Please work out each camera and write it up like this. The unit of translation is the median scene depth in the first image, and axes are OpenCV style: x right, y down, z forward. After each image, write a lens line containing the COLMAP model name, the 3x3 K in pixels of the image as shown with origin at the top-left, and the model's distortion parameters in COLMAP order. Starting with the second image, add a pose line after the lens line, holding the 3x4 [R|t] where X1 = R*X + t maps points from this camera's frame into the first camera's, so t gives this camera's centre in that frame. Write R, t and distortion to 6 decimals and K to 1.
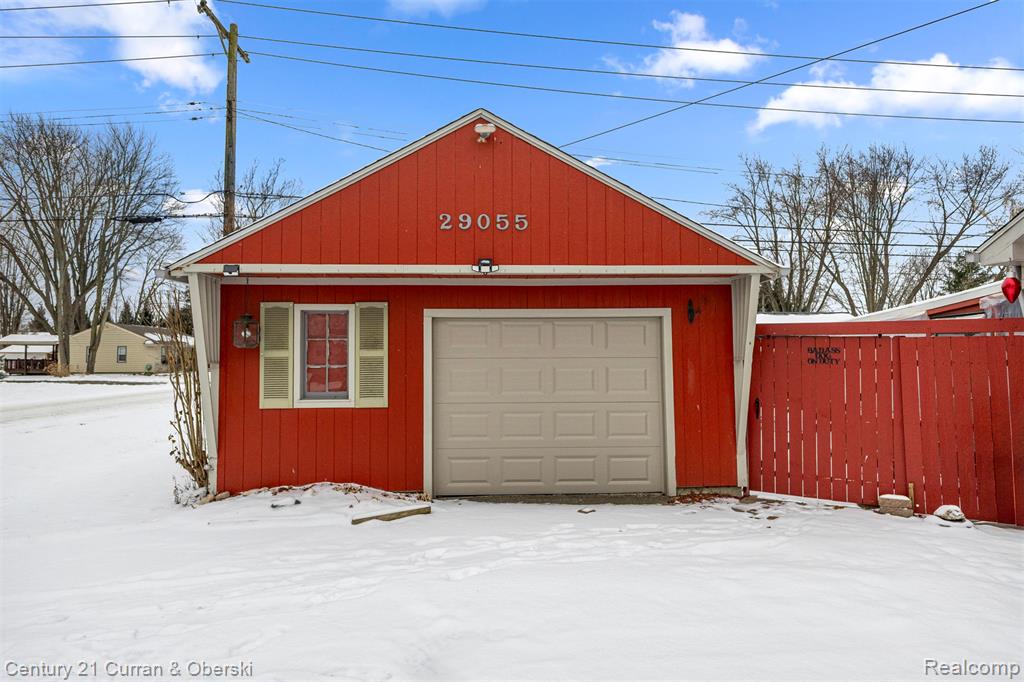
lens RADIAL K [[614.0, 0, 517.2], [0, 614.0, 321.8], [0, 0, 1]] dist [0.004397, 0.002027]
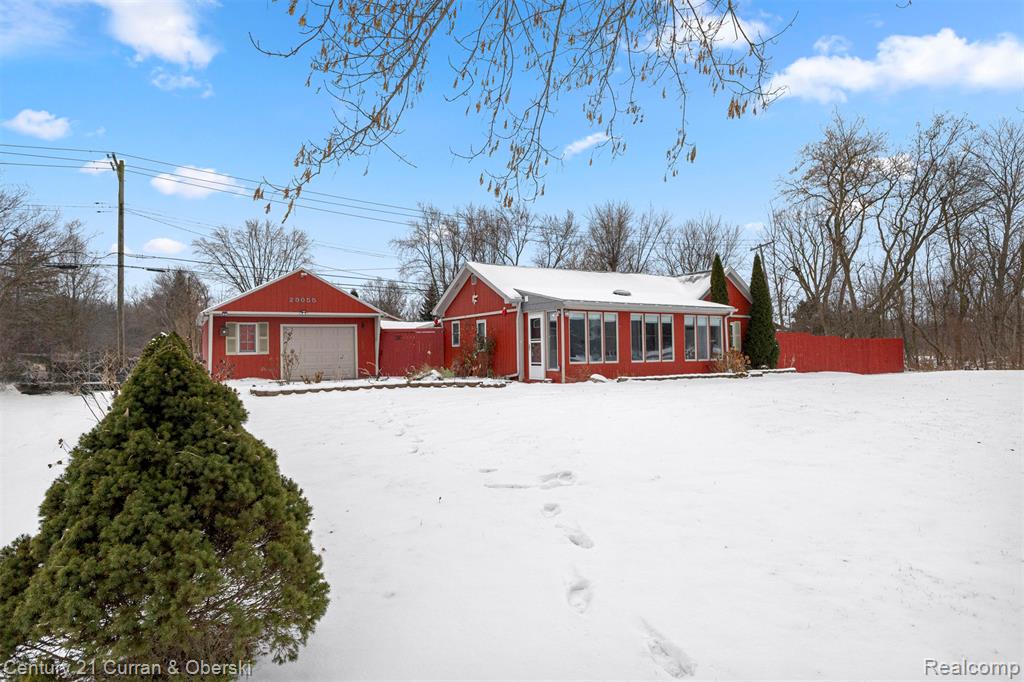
lens RADIAL K [[589.0, 0, 516.4], [0, 589.0, 336.4], [0, 0, 1]] dist [0.001828, 0.001112]
pose [[0.888865, -0.003914, 0.458153, -0.467239], [-0.013518, 0.999304, 0.034764, -0.081066], [-0.457970, -0.037094, 0.888193, -2.331988]]
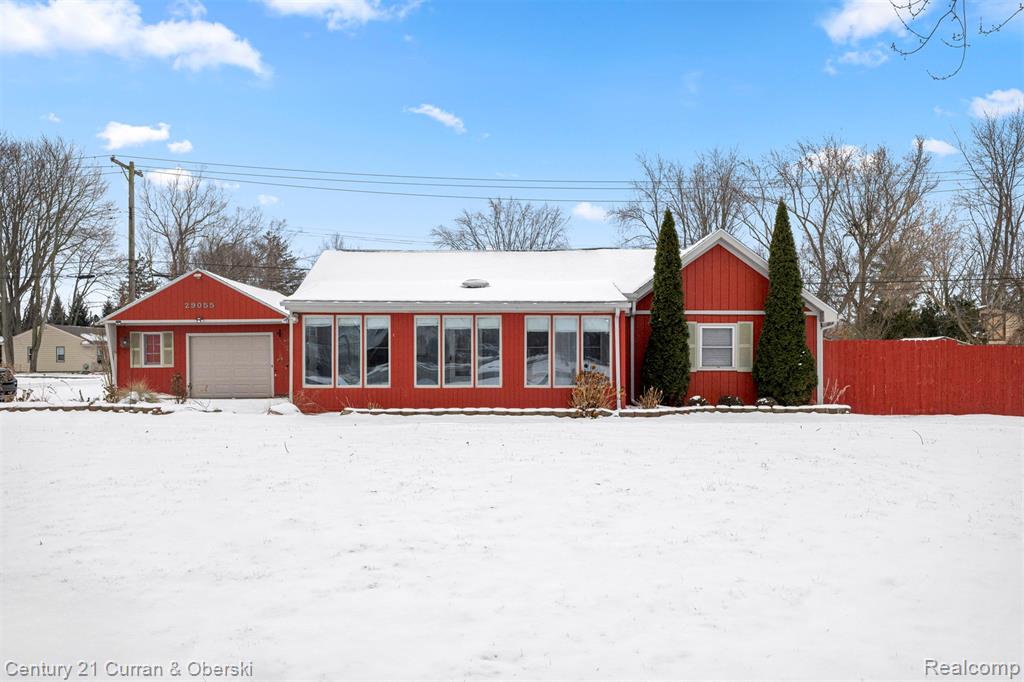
lens RADIAL K [[803.0, 0, 512.4], [0, 803.0, 346.2], [0, 0, 1]] dist [0.014679, -0.013506]
pose [[0.998832, -0.007052, -0.047791, 1.537035], [0.009130, 0.999015, 0.043415, -0.109315], [0.047437, -0.043800, 0.997913, -2.658293]]
